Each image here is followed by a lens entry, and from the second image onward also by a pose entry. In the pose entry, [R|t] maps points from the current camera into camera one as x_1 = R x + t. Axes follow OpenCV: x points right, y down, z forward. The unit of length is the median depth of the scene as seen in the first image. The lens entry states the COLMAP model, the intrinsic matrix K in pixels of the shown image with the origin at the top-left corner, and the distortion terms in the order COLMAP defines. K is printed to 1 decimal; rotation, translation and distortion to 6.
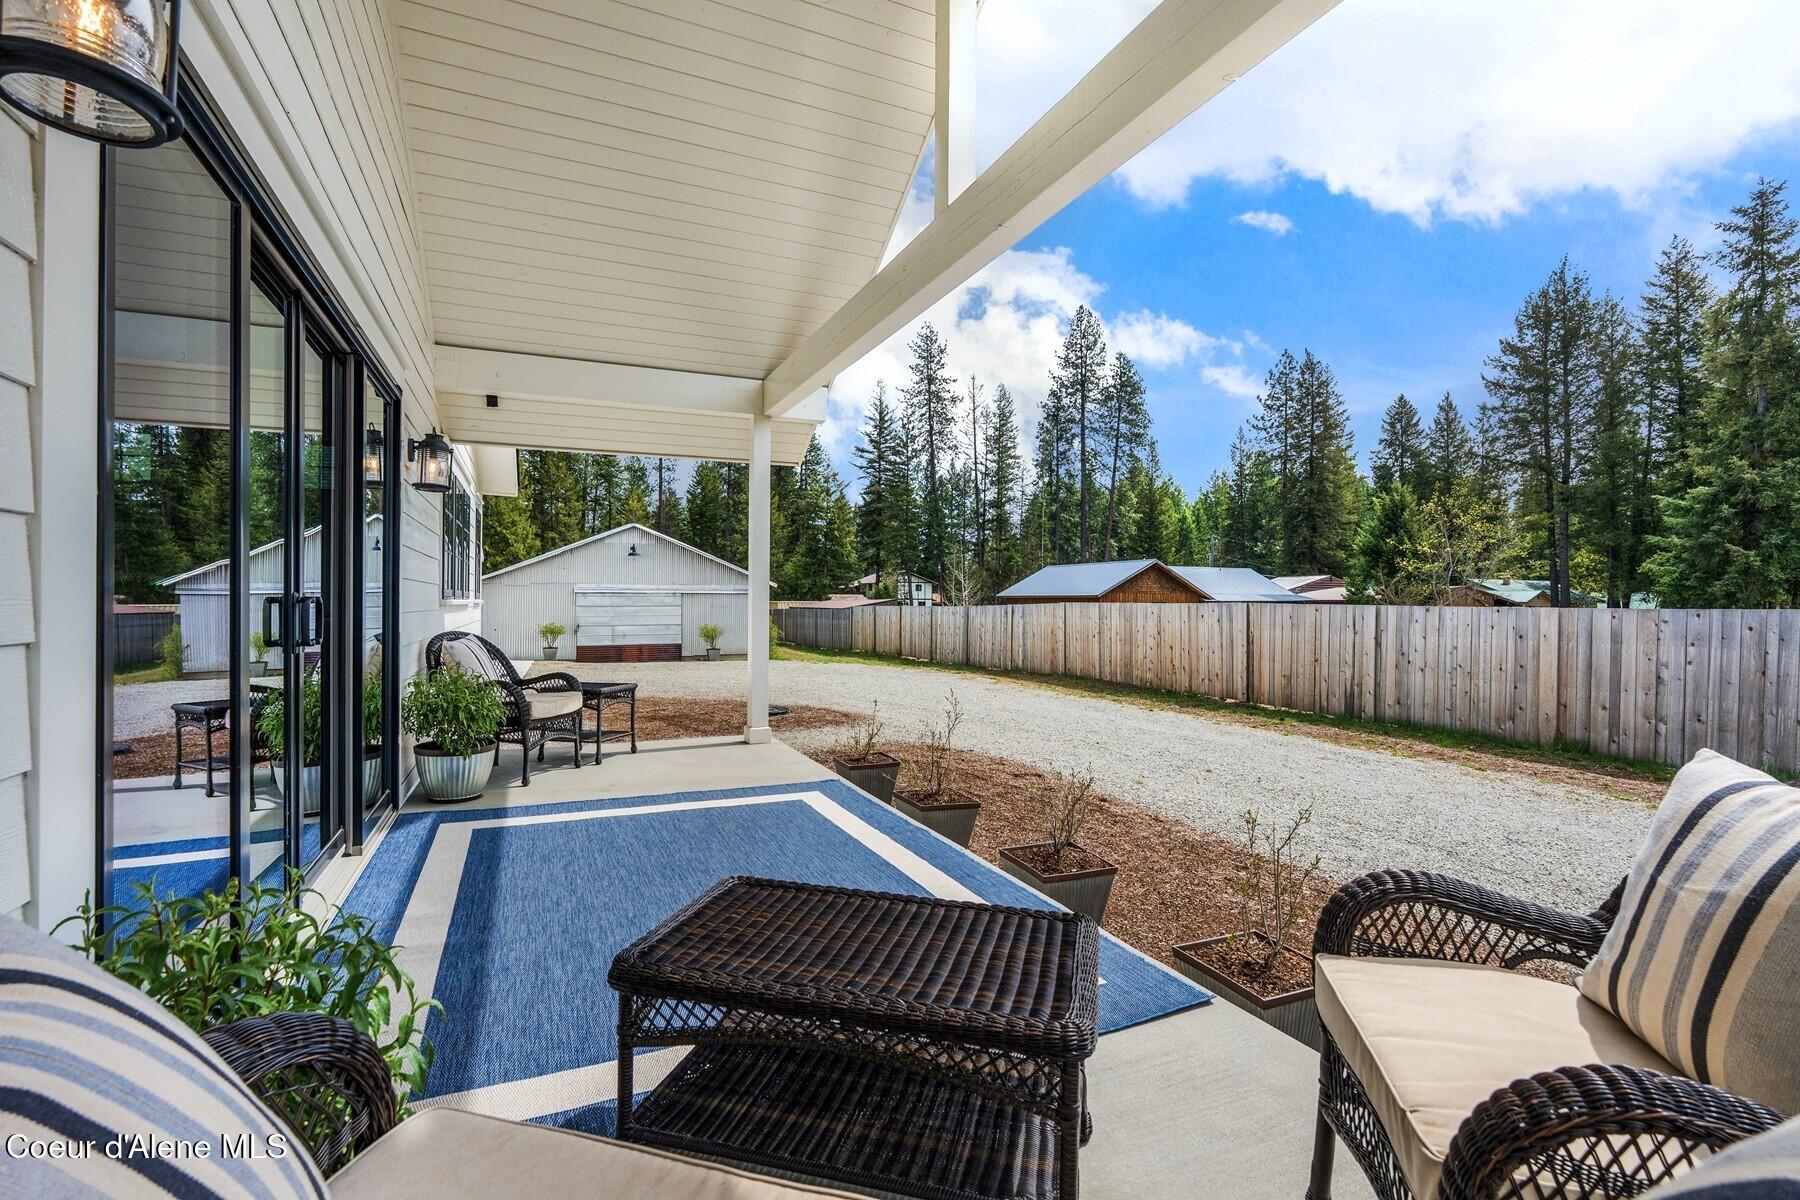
lens RADIAL K [[808.0, 0, 893.7], [0, 808.0, 606.7], [0, 0, 1]] dist [-0.001996, -0.000280]
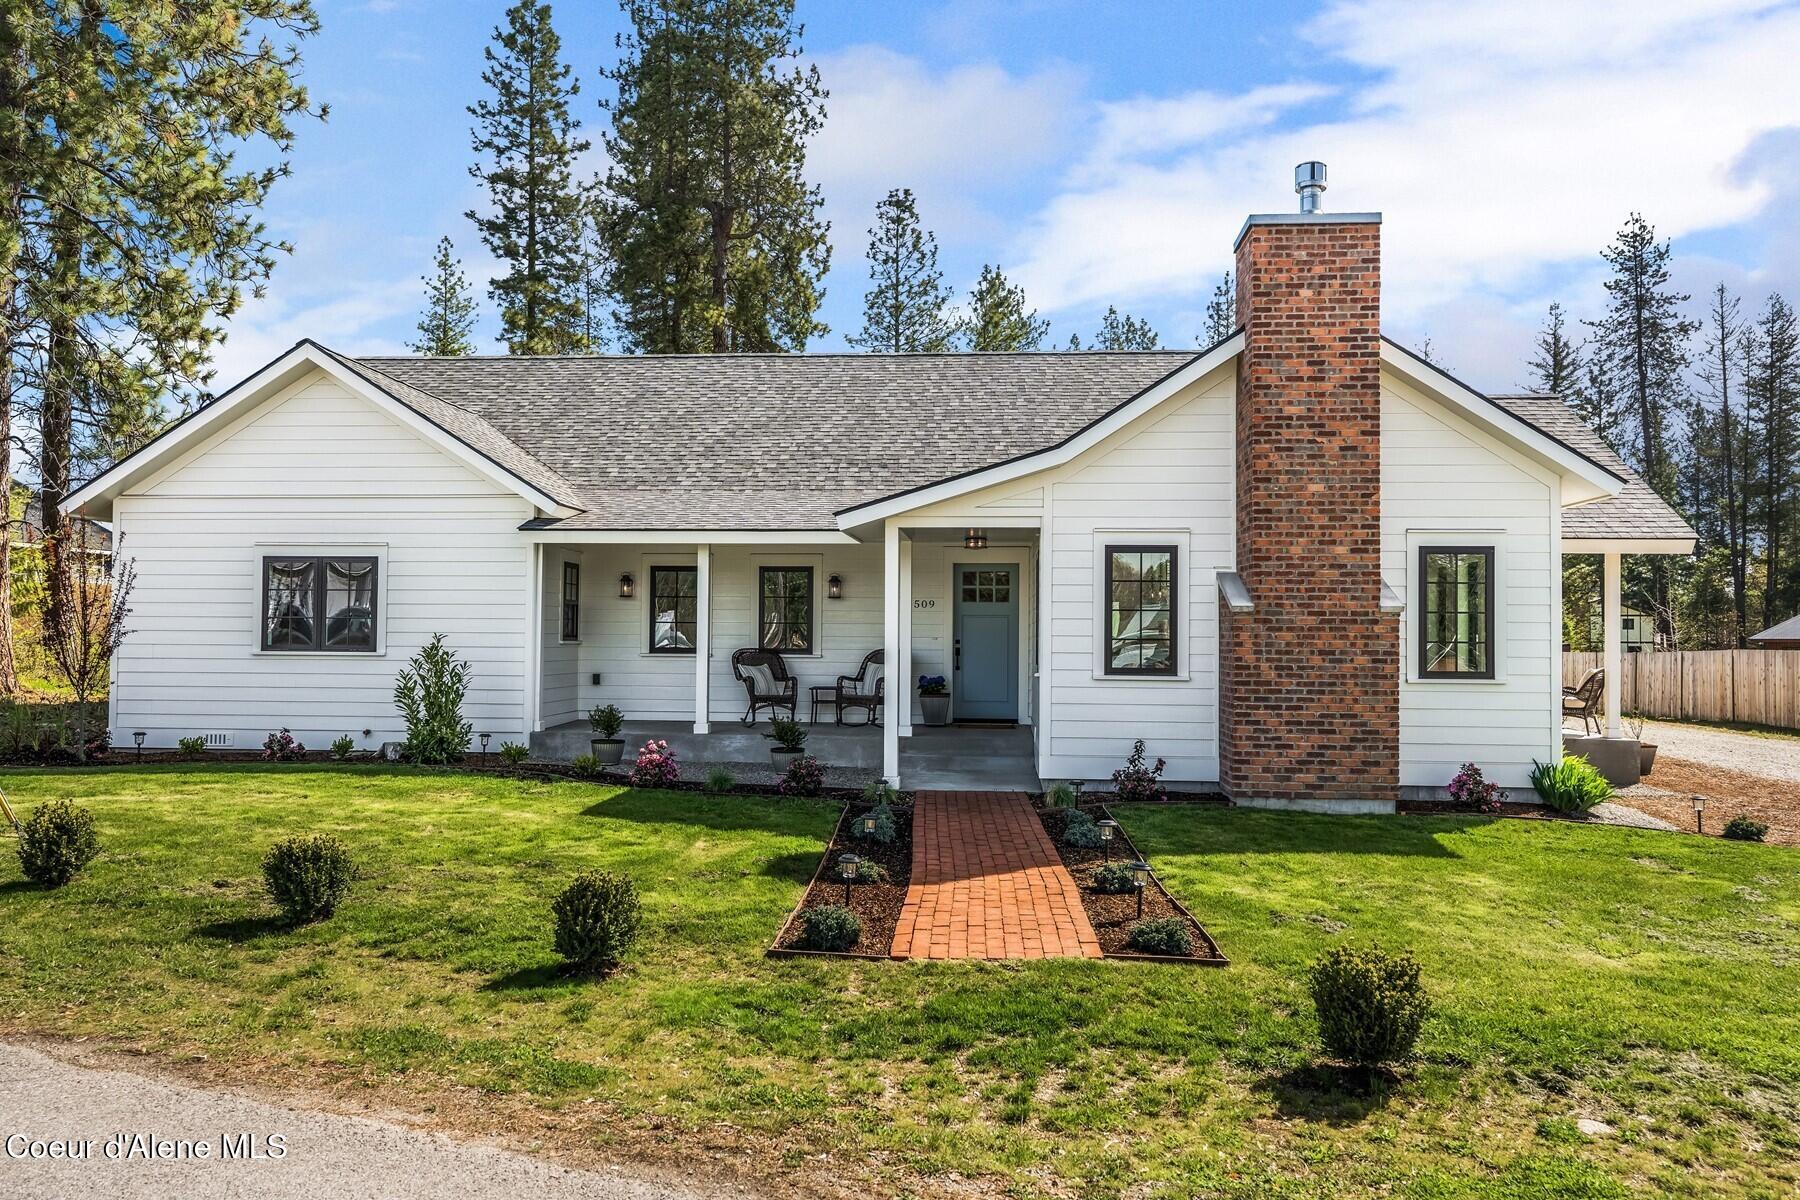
lens RADIAL K [[1288.3, 0, 903.1], [0, 1288.3, 598.9], [0, 0, 1]] dist [-0.003375, 0.011375]
pose [[0.880305, -0.009436, -0.474314, 0.012834], [-0.009627, 0.999241, -0.037747, 0.000443], [0.474311, 0.037795, 0.879546, -0.176772]]
